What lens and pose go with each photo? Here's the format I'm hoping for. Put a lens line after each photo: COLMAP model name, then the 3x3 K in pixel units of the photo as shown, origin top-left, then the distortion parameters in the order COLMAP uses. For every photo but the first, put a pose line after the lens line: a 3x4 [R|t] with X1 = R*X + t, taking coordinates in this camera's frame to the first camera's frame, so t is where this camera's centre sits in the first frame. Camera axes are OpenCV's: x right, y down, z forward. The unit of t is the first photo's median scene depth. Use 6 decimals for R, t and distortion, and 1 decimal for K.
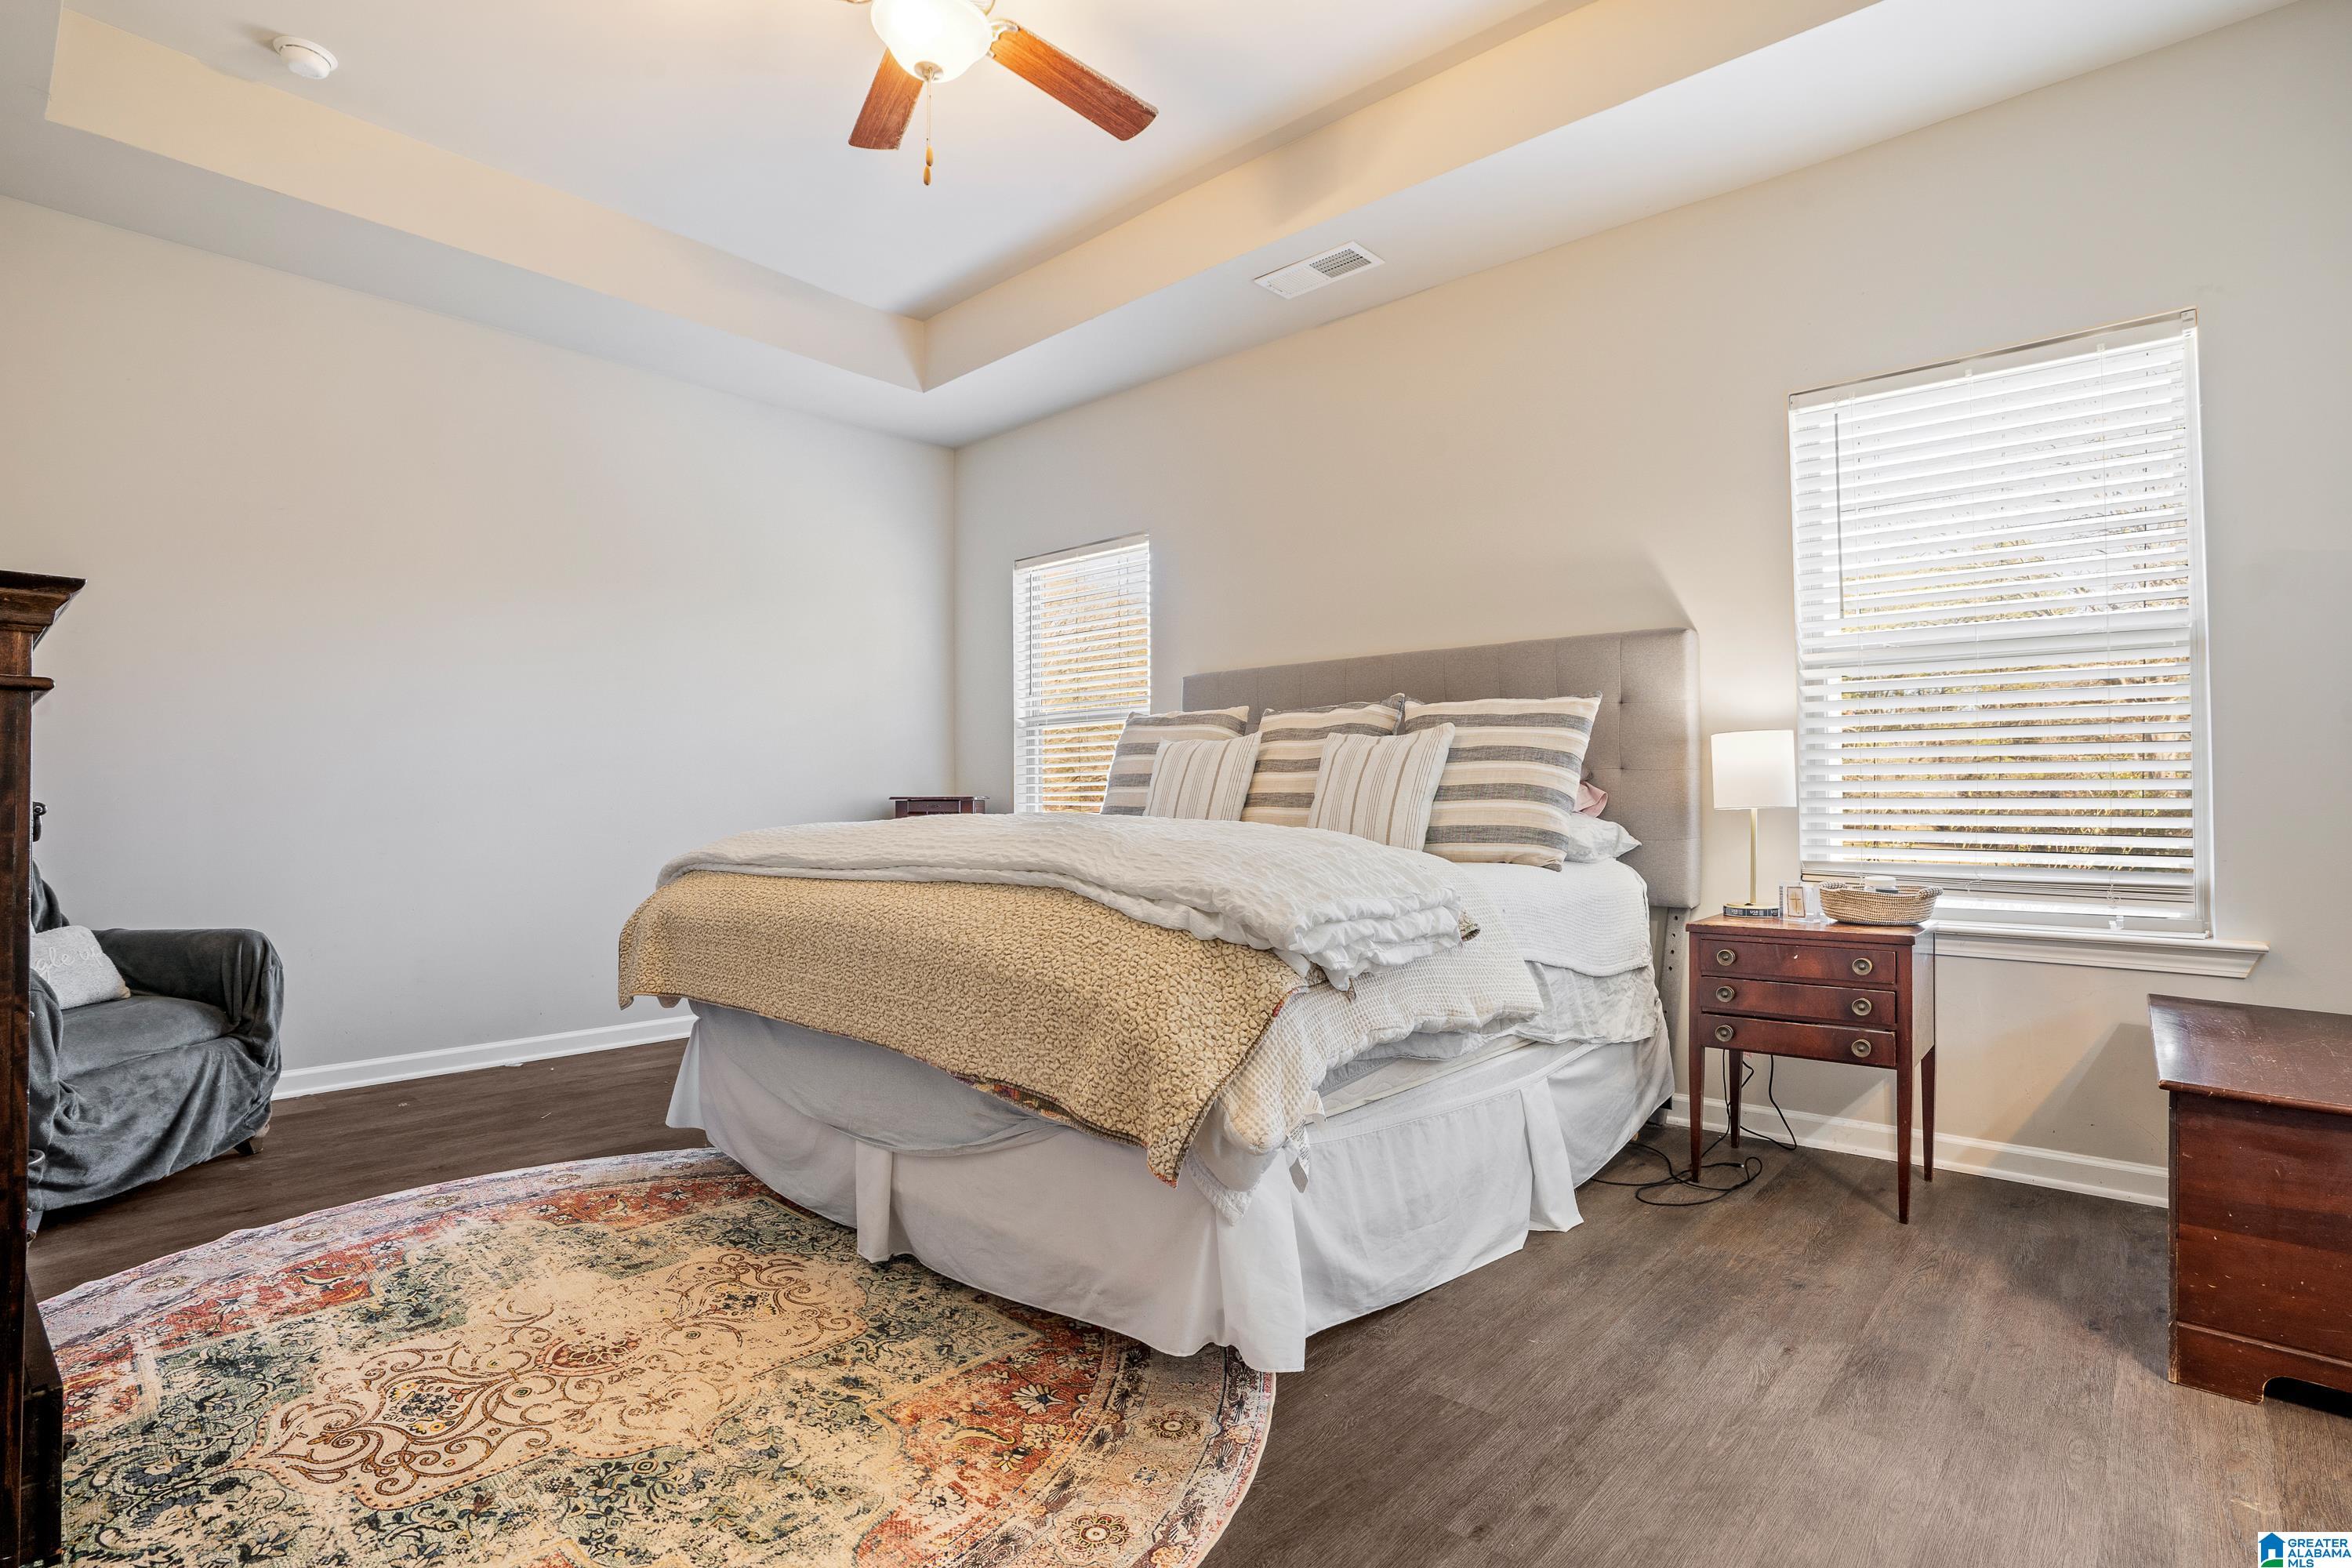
lens RADIAL K [[1079.6, 0, 1169.8], [0, 1079.6, 795.6], [0, 0, 1]] dist [-0.004565, 0.001350]
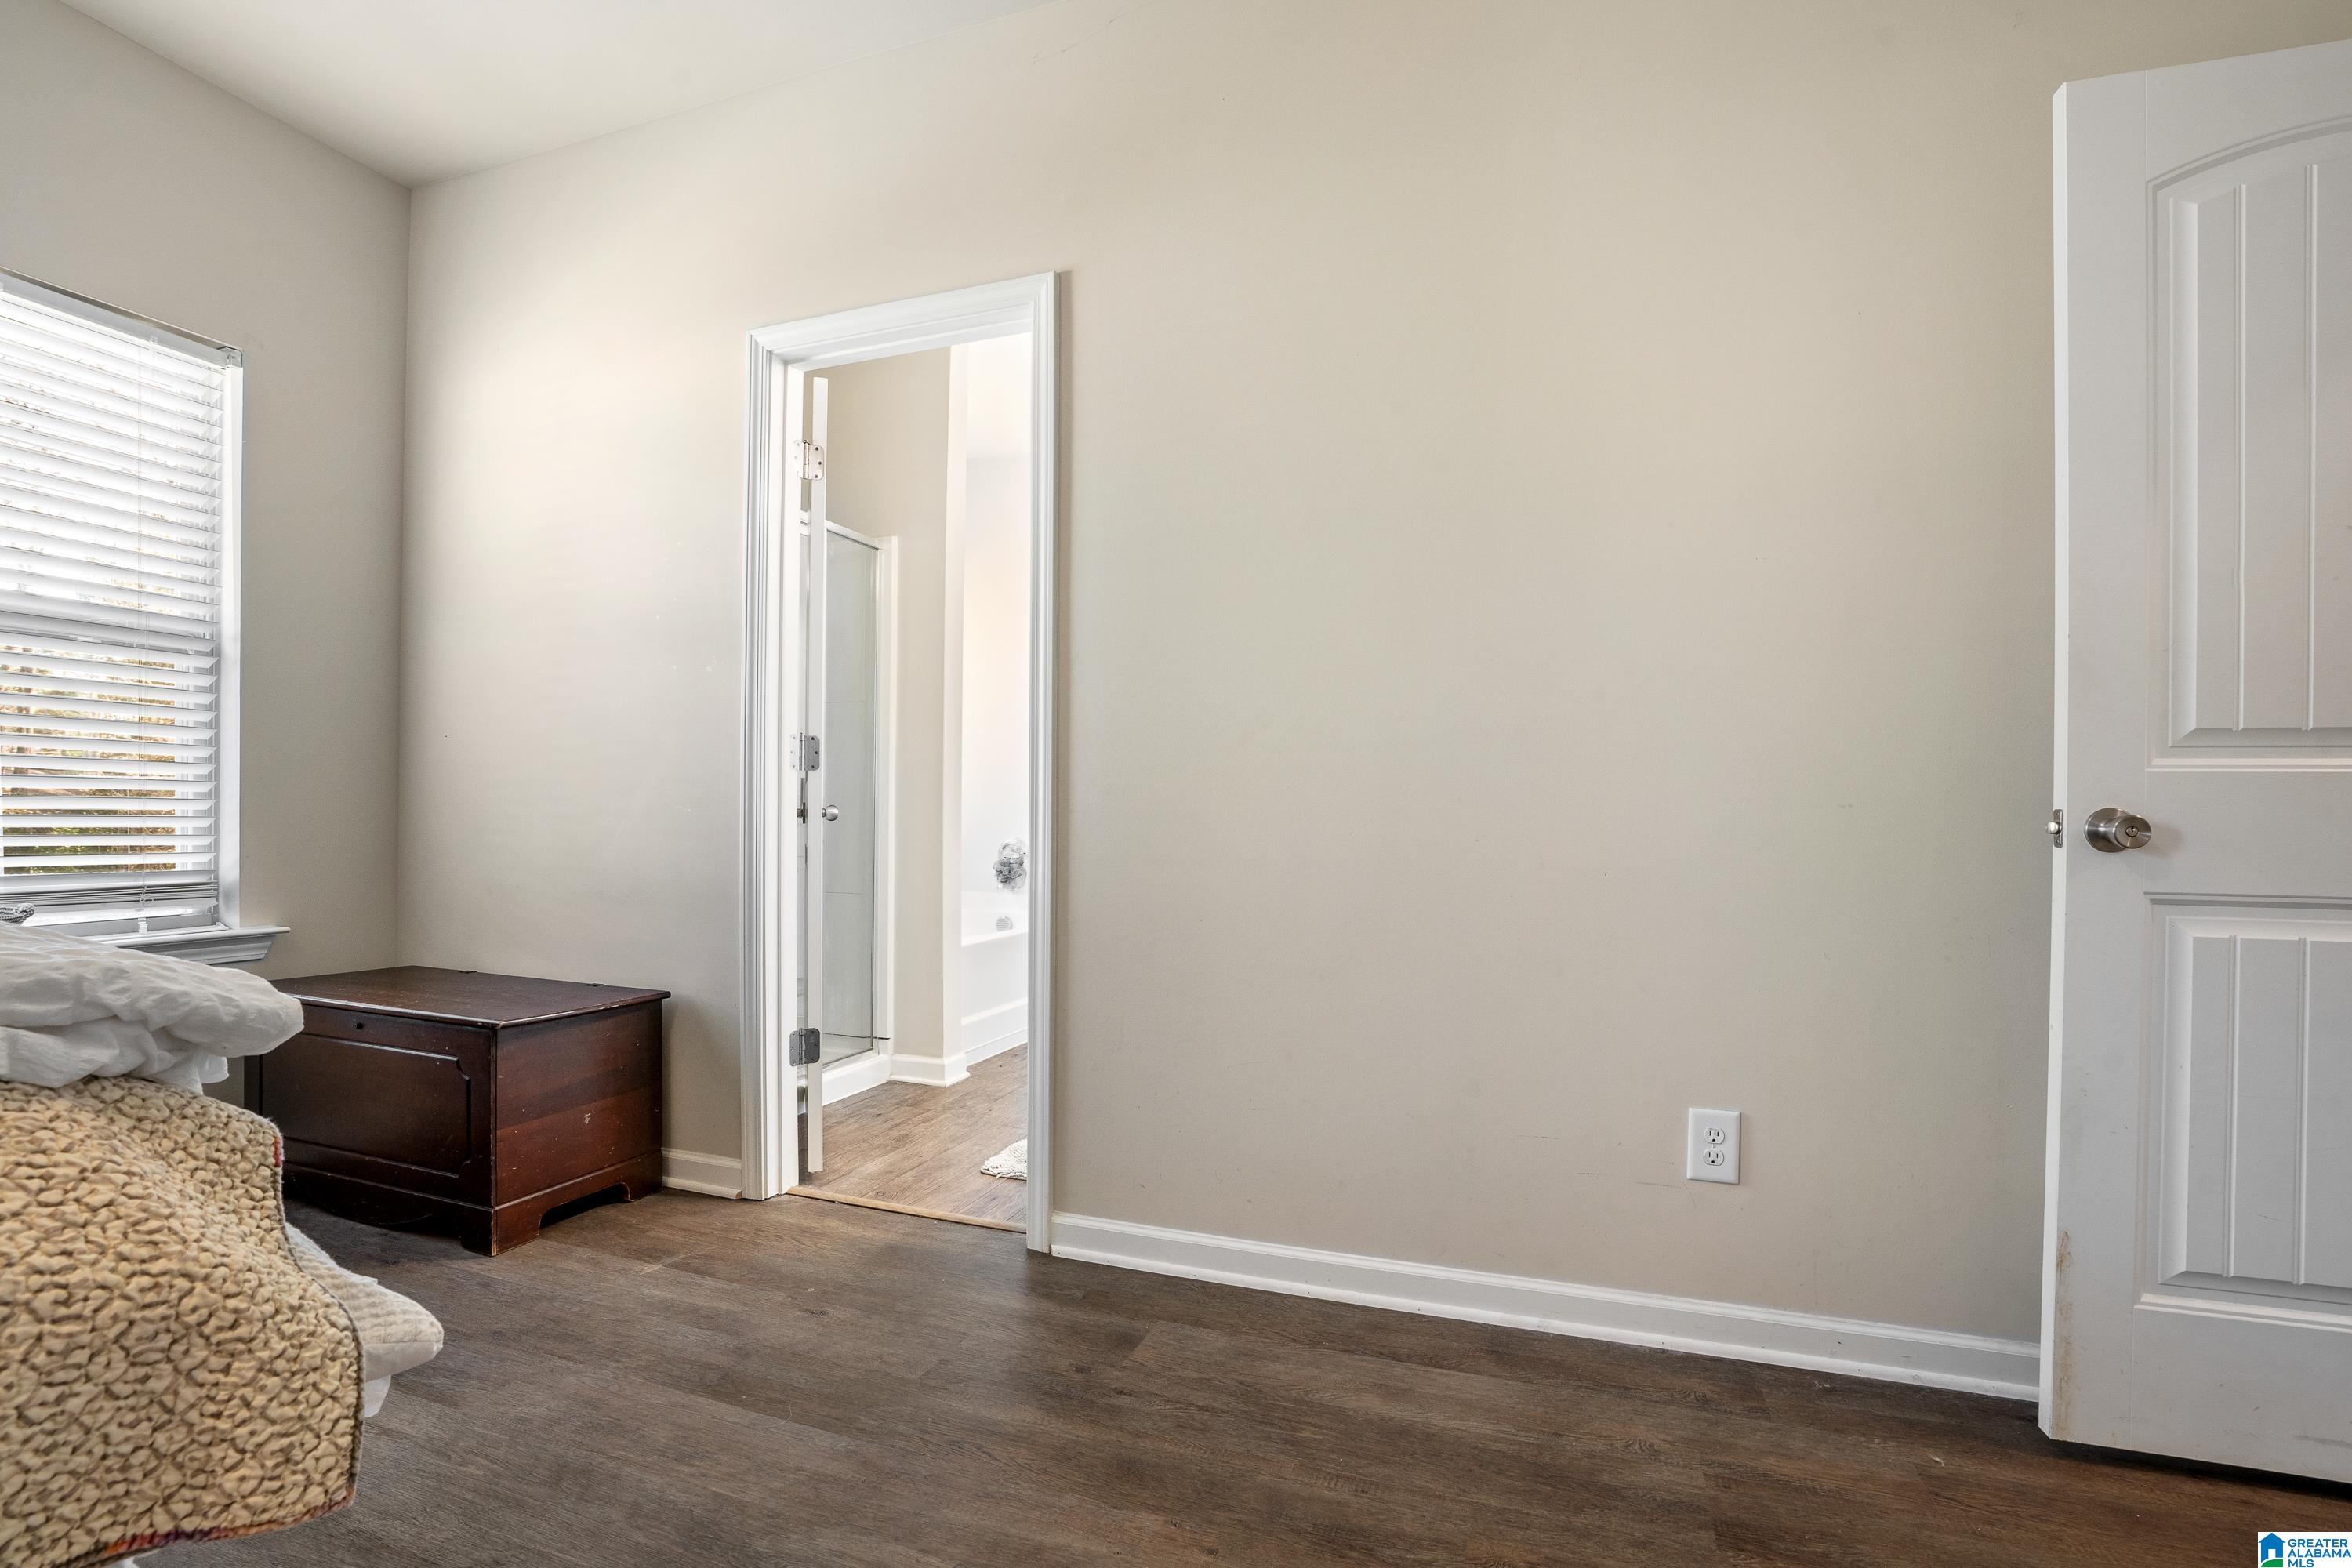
lens RADIAL K [[1079.6, 0, 1171.4], [0, 1079.6, 800.7], [0, 0, 1]] dist [-0.004565, 0.001350]
pose [[-0.336171, 0.005345, 0.941786, -0.387317], [-0.003614, 0.999969, -0.006965, 0.007759], [-0.941794, -0.005745, -0.336141, 0.478816]]
